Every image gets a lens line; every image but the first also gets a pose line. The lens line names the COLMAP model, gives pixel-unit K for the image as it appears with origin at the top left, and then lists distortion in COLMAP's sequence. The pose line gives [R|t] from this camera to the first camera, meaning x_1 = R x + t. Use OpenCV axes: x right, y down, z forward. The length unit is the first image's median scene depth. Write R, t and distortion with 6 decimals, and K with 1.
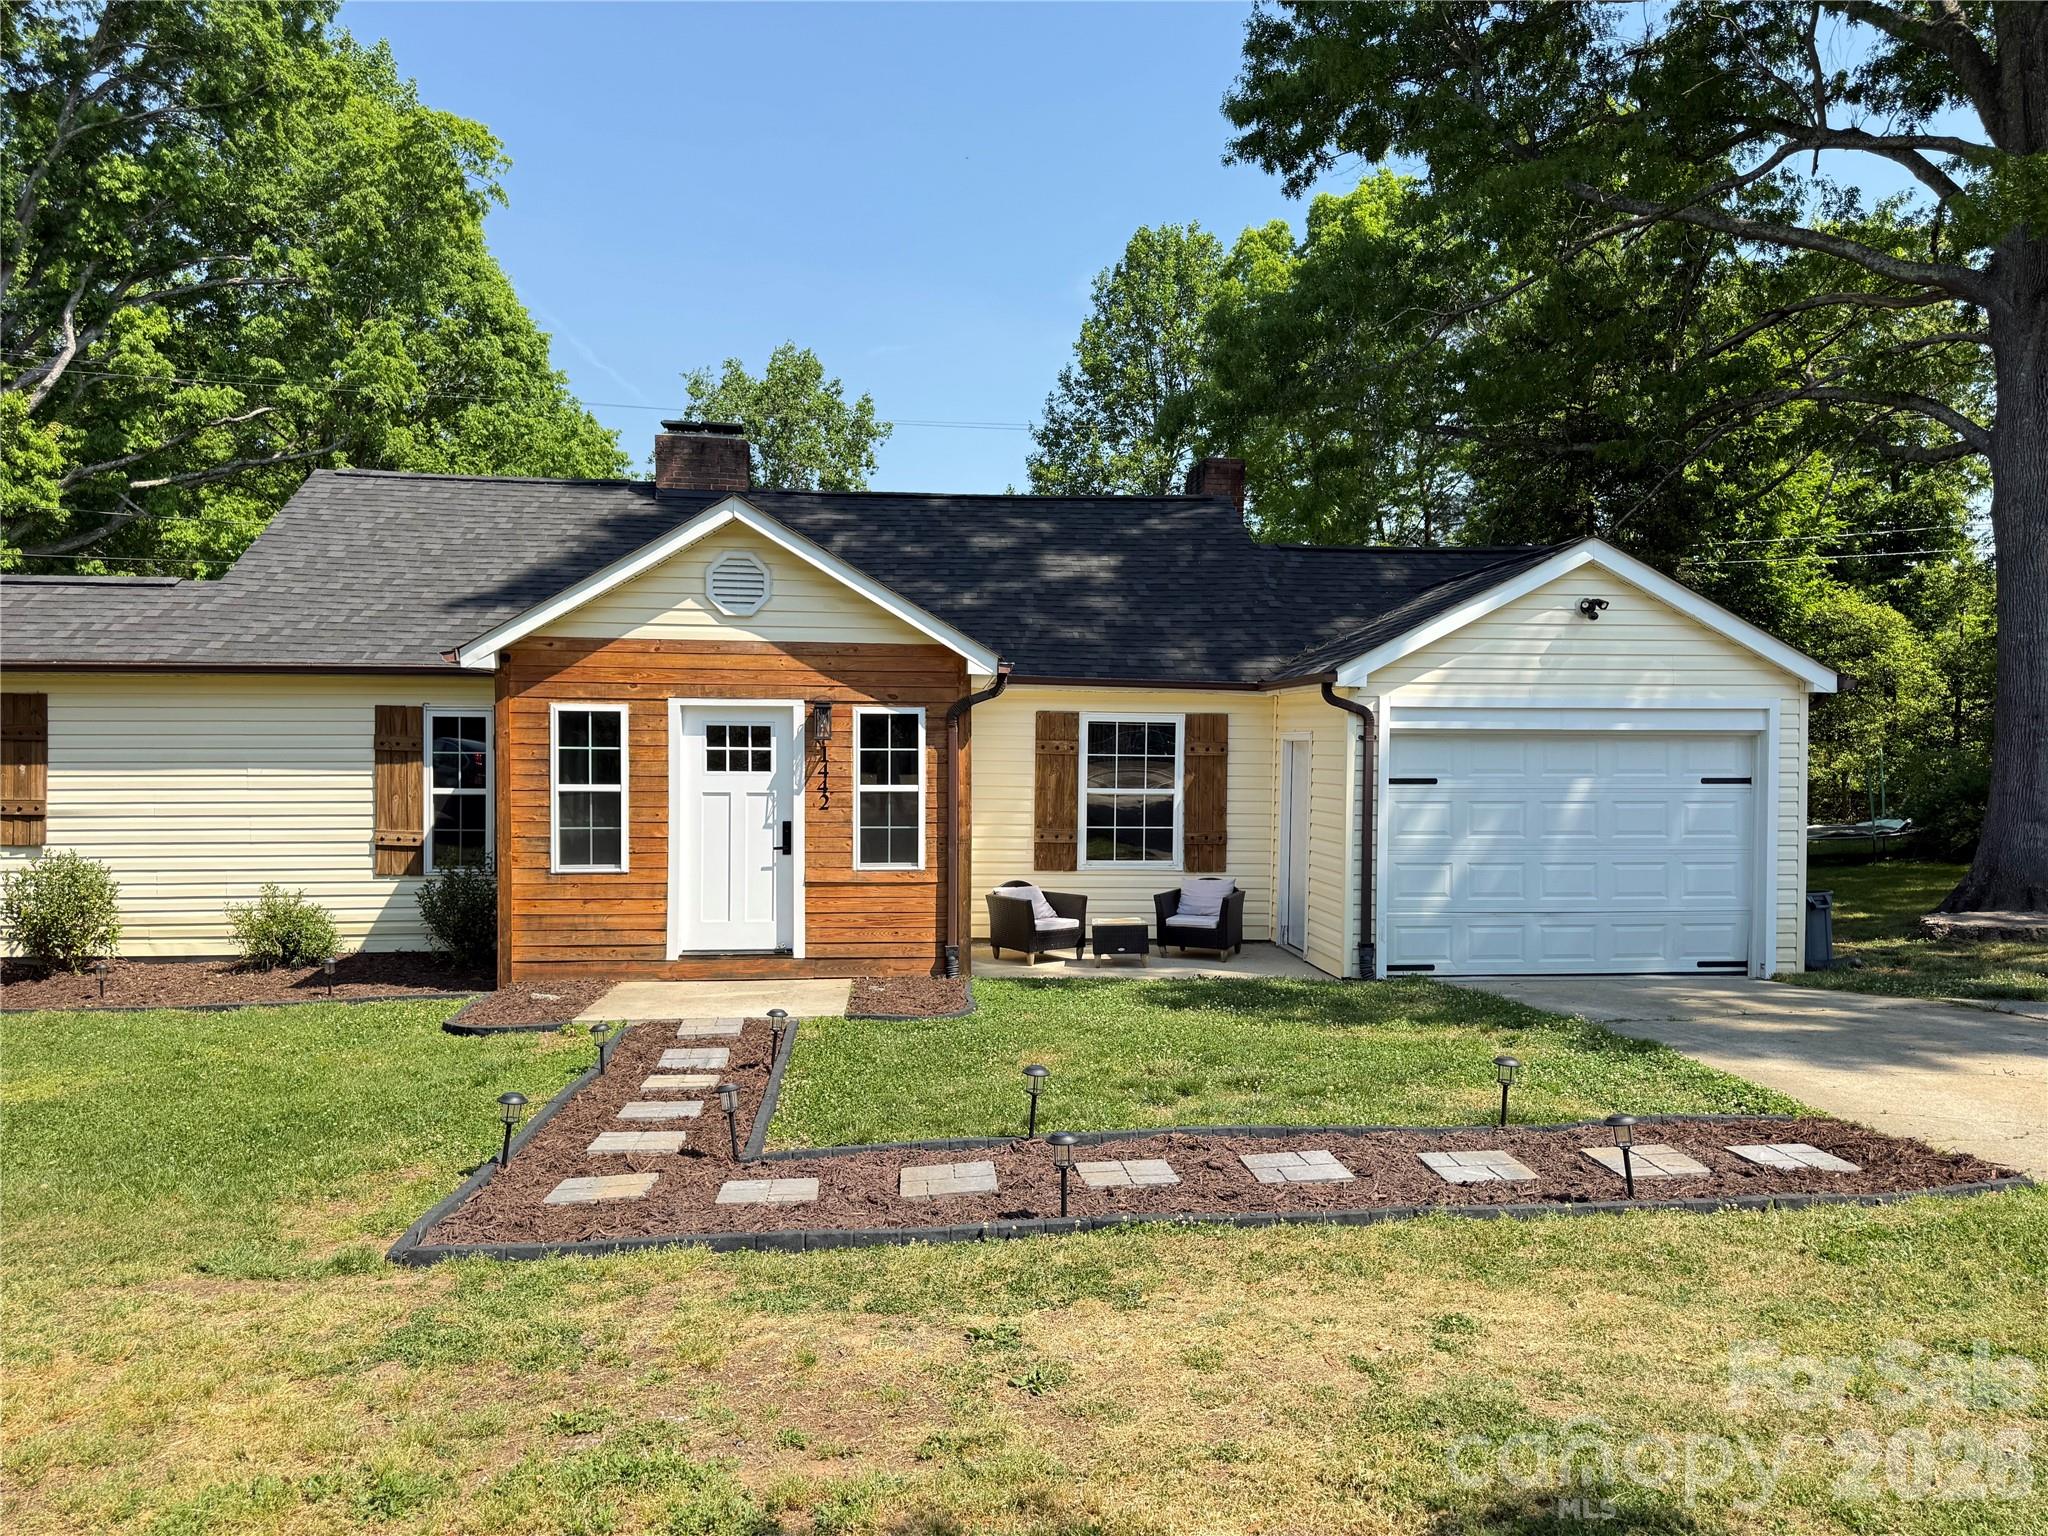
lens RADIAL K [[1438.6, 0, 1022.7], [0, 1438.6, 797.1], [0, 0, 1]] dist [0.063528, -0.074989]
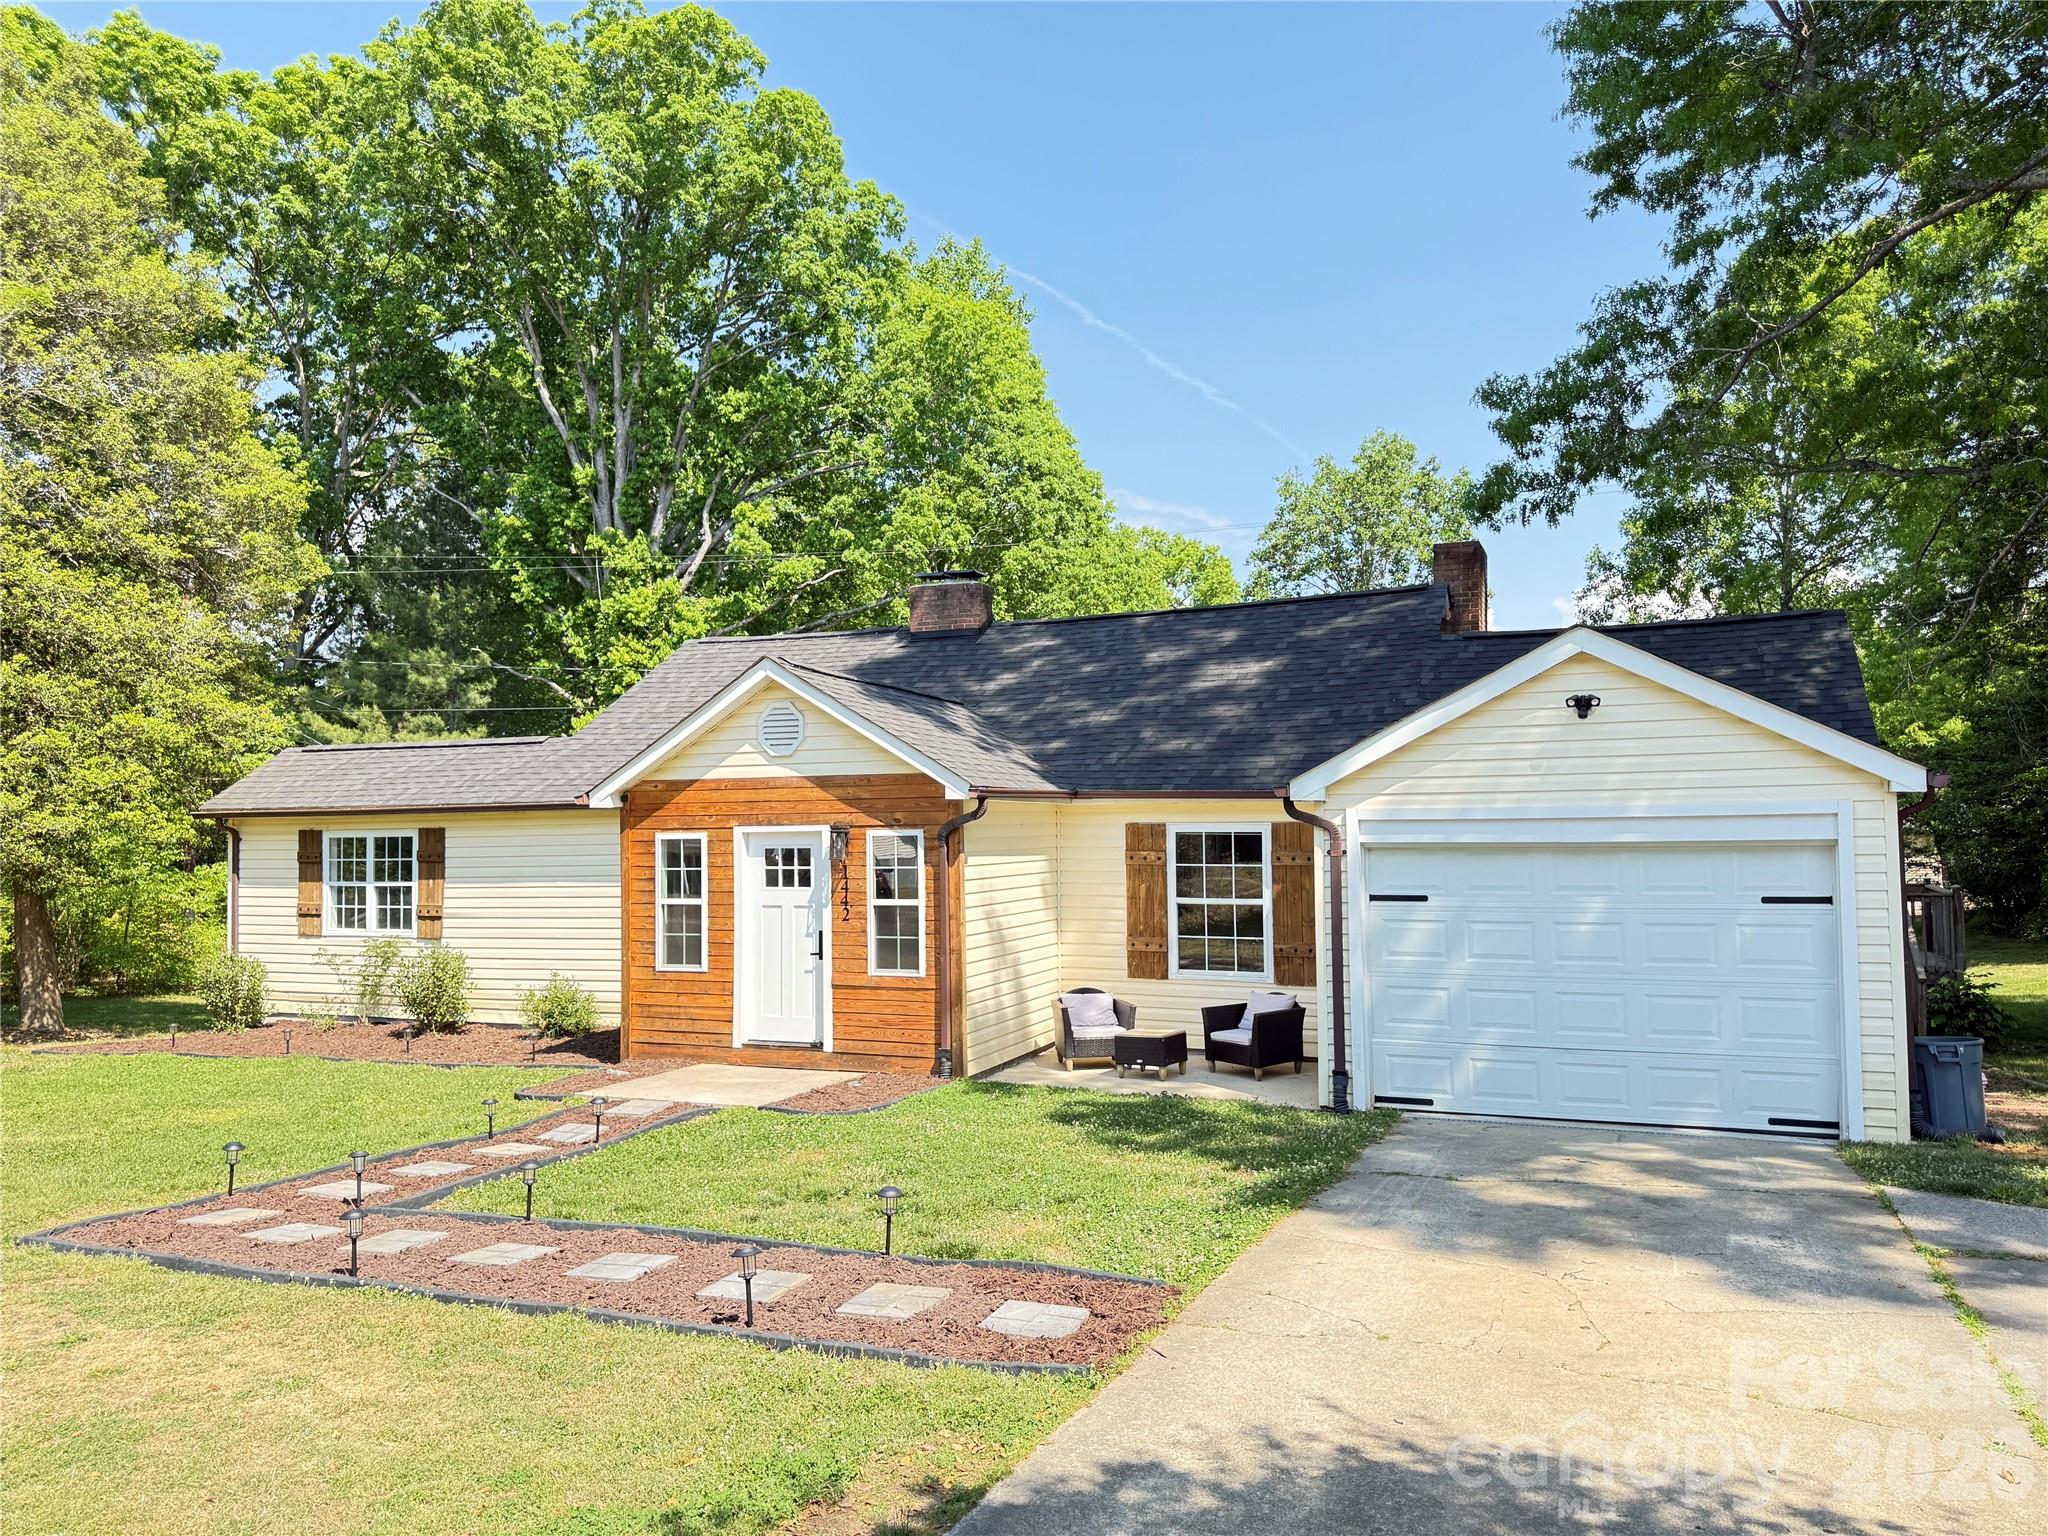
lens RADIAL K [[1438.6, 0, 1023.9], [0, 1438.6, 769.2], [0, 0, 1]] dist [0.063528, -0.074989]
pose [[0.878804, -0.037087, -0.475740, 0.486114], [0.002159, 0.997274, -0.073755, -0.024482], [0.477178, 0.063788, 0.876489, 0.053625]]
